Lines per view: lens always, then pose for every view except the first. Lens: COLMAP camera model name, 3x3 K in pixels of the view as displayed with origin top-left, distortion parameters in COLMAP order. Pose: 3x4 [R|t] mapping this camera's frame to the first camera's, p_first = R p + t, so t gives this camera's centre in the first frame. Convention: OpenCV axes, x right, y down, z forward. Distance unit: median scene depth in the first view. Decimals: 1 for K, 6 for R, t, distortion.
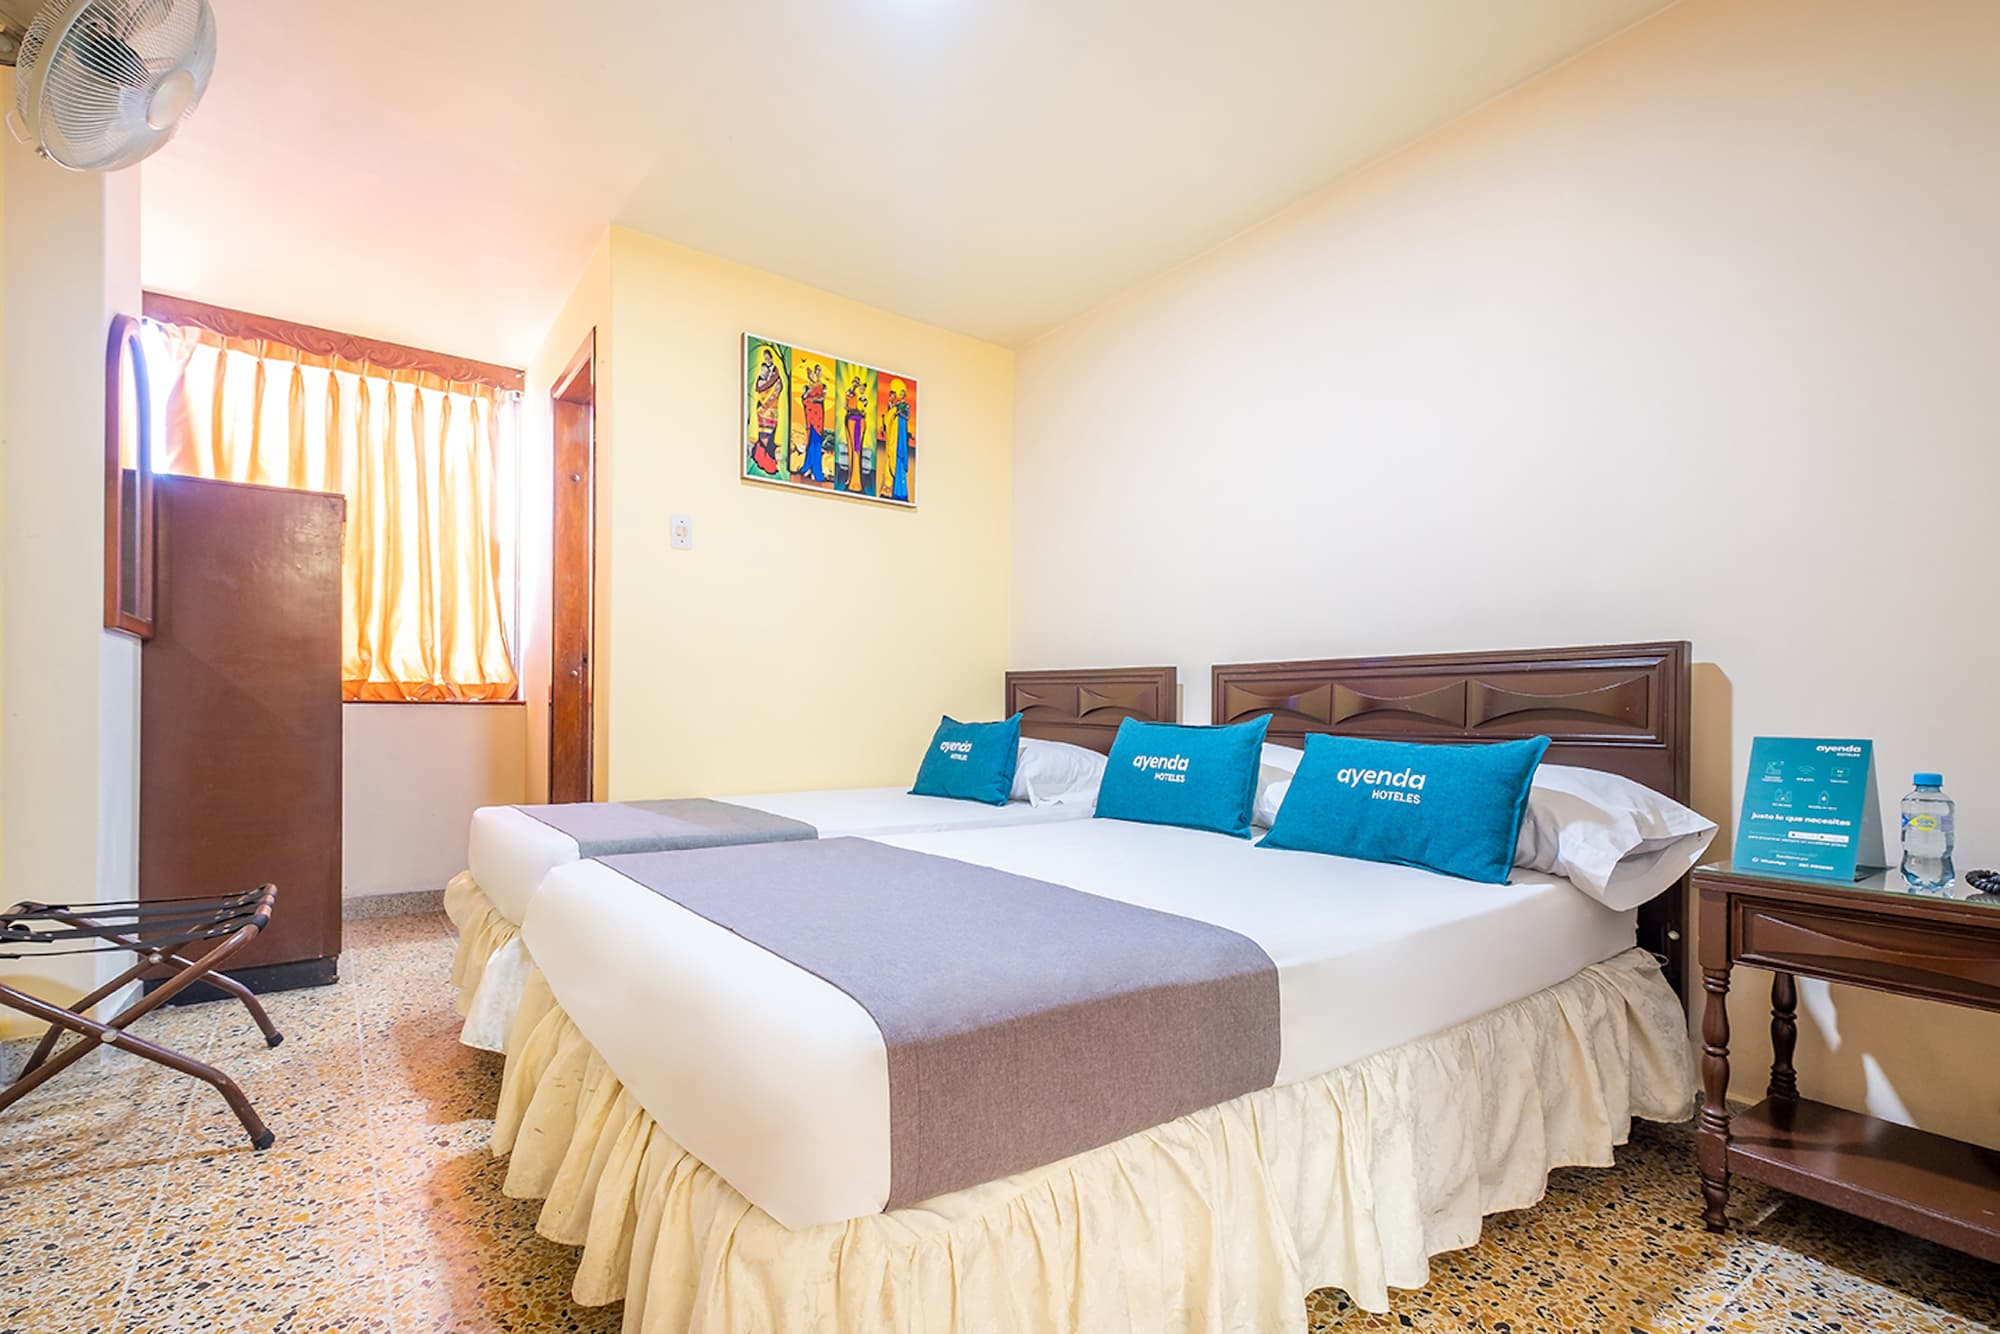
lens RADIAL K [[901.5, 0, 970.9], [0, 901.5, 726.9], [0, 0, 1]] dist [0.026478, -0.004548]
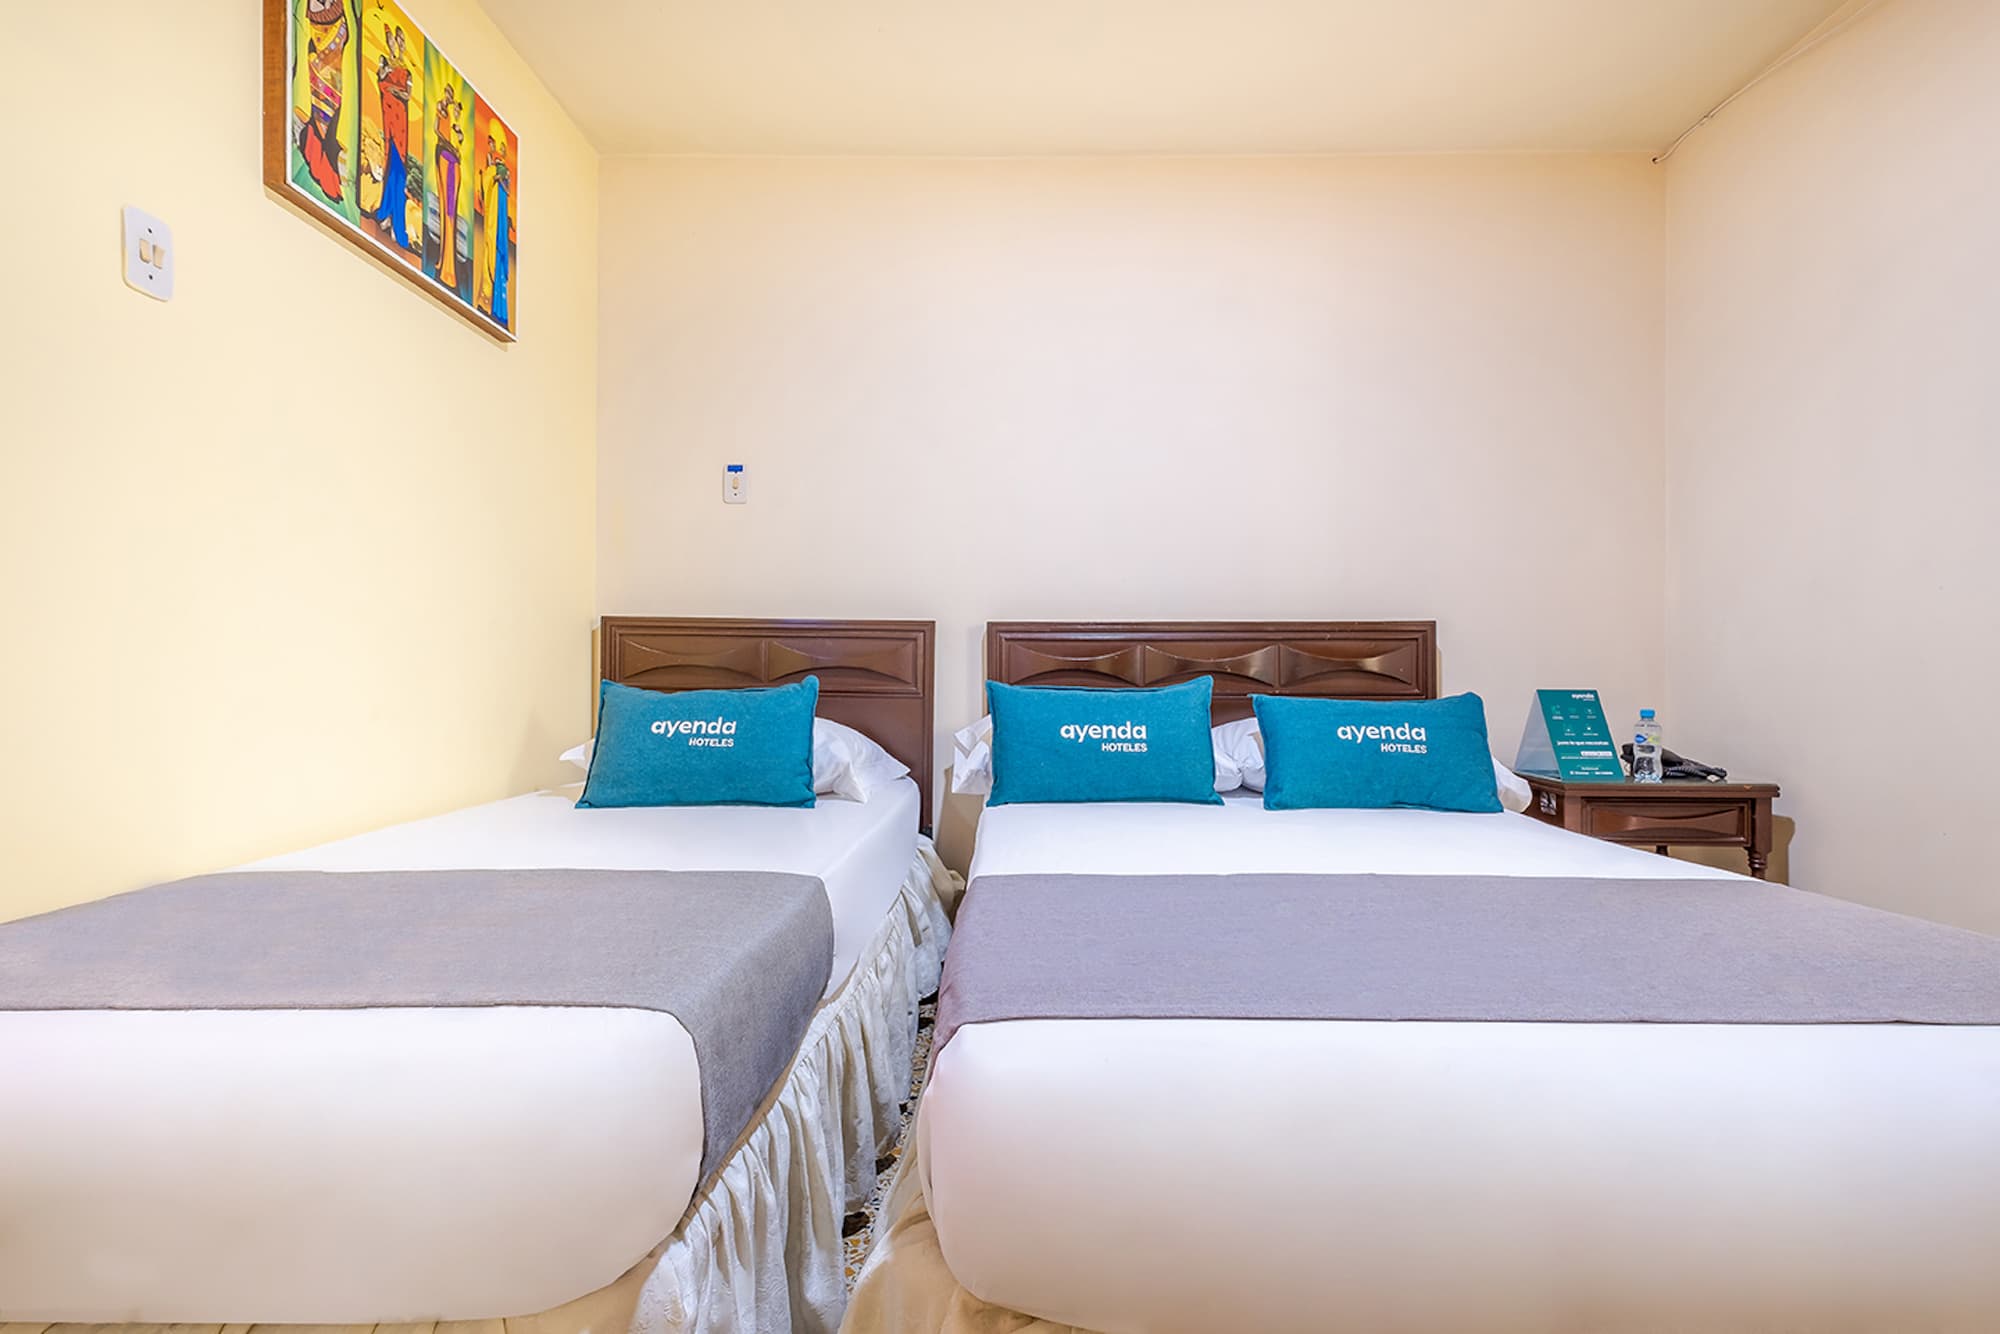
lens RADIAL K [[901.5, 0, 999.0], [0, 901.5, 671.0], [0, 0, 1]] dist [0.026478, -0.004548]
pose [[0.584446, -0.011461, 0.811352, -0.404644], [0.014085, 0.999893, 0.003978, -0.017658], [-0.811310, 0.009103, 0.584545, 0.398290]]
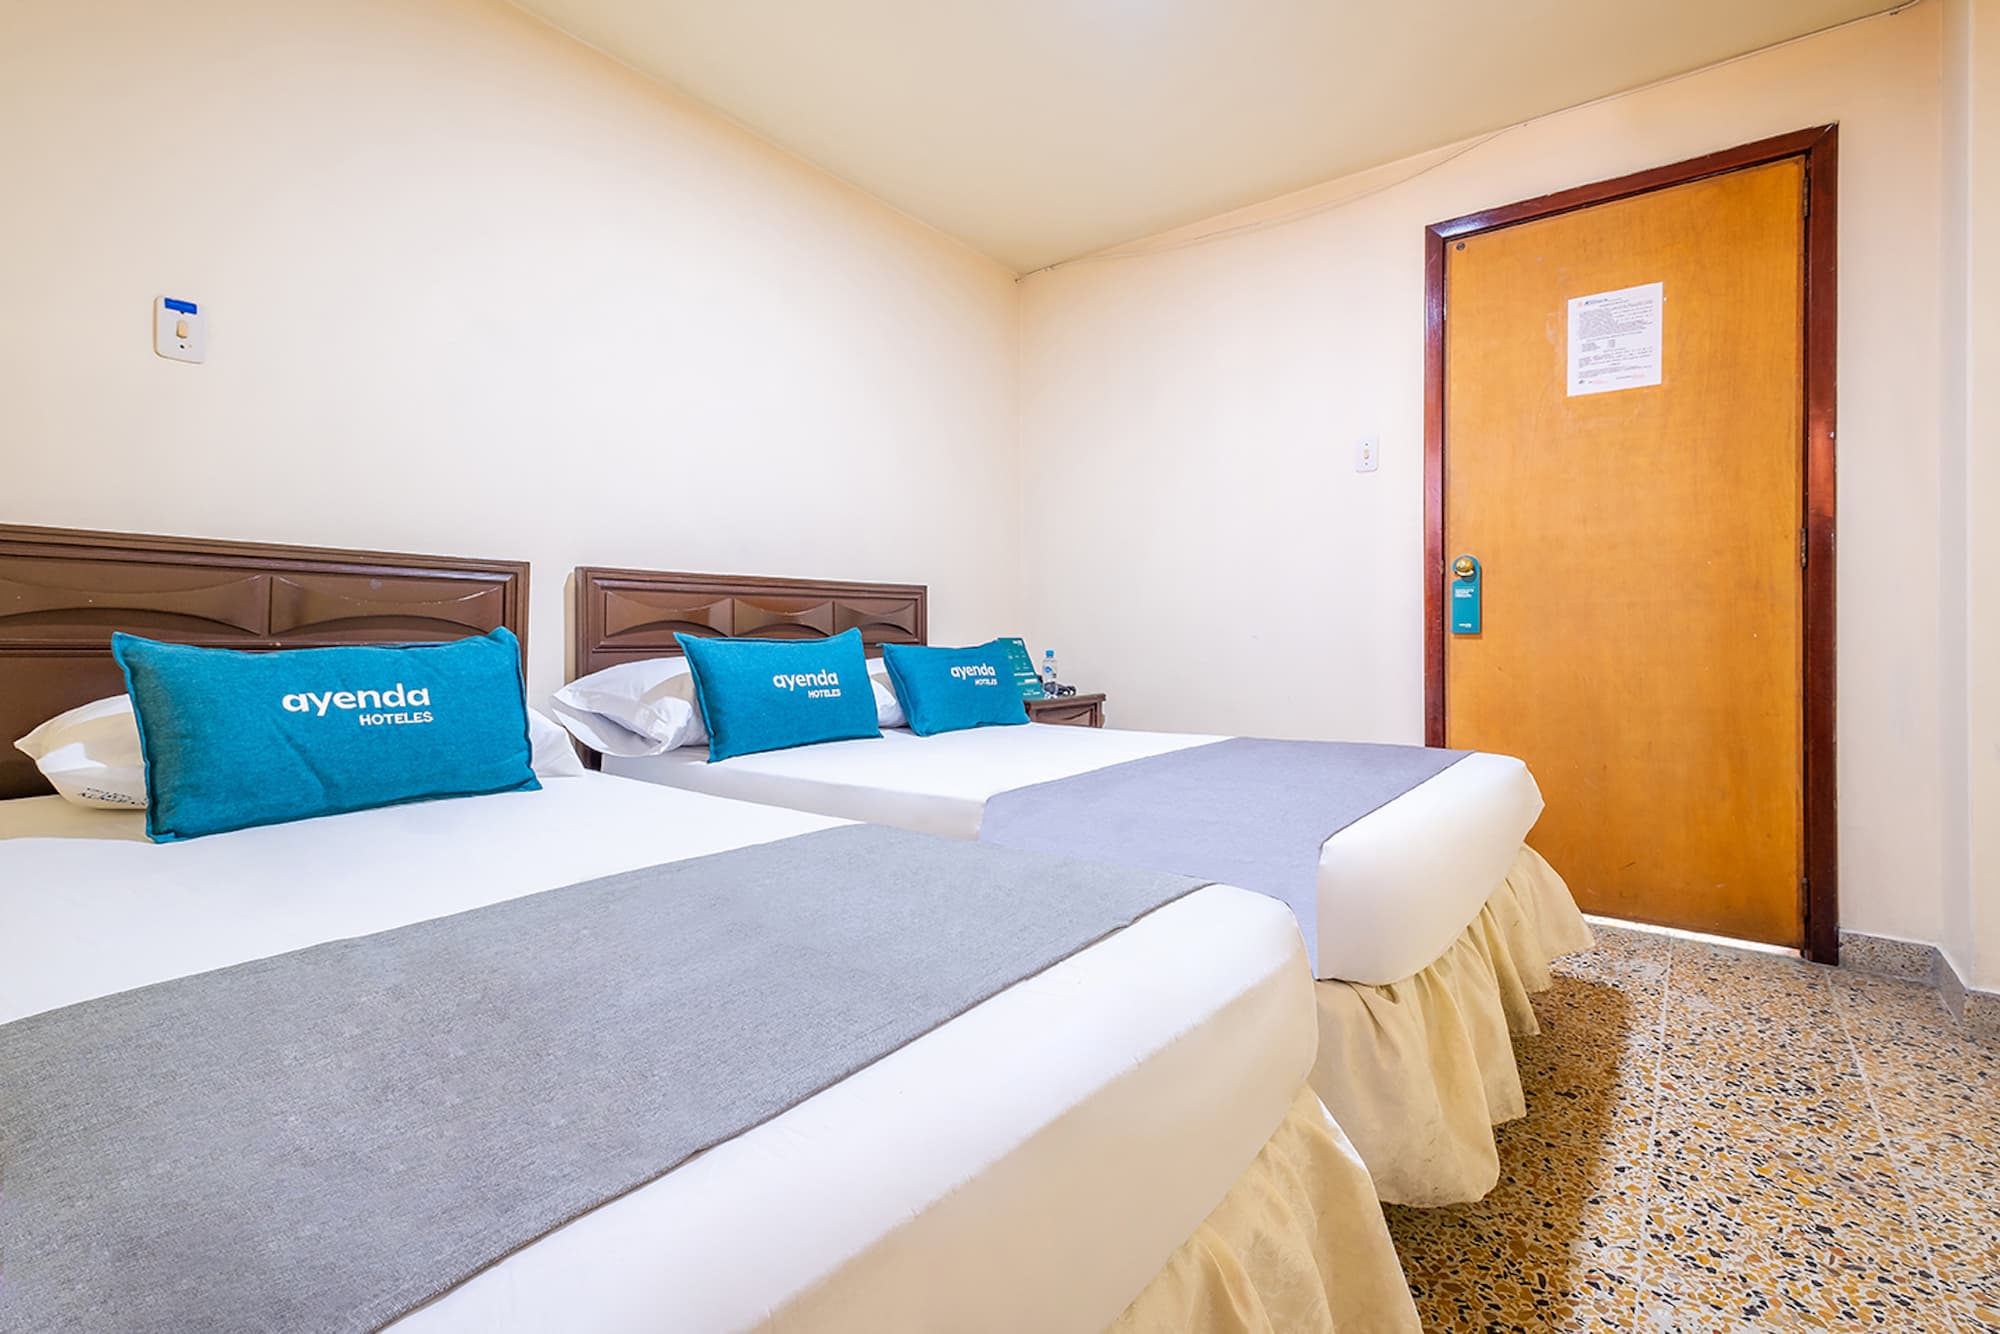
lens RADIAL K [[901.5, 0, 982.1], [0, 901.5, 654.6], [0, 0, 1]] dist [0.026478, -0.004548]
pose [[-0.284284, -0.041484, 0.957842, -0.531810], [0.002421, 0.999029, 0.043986, -0.020083], [-0.958737, 0.014824, -0.283907, 0.766718]]
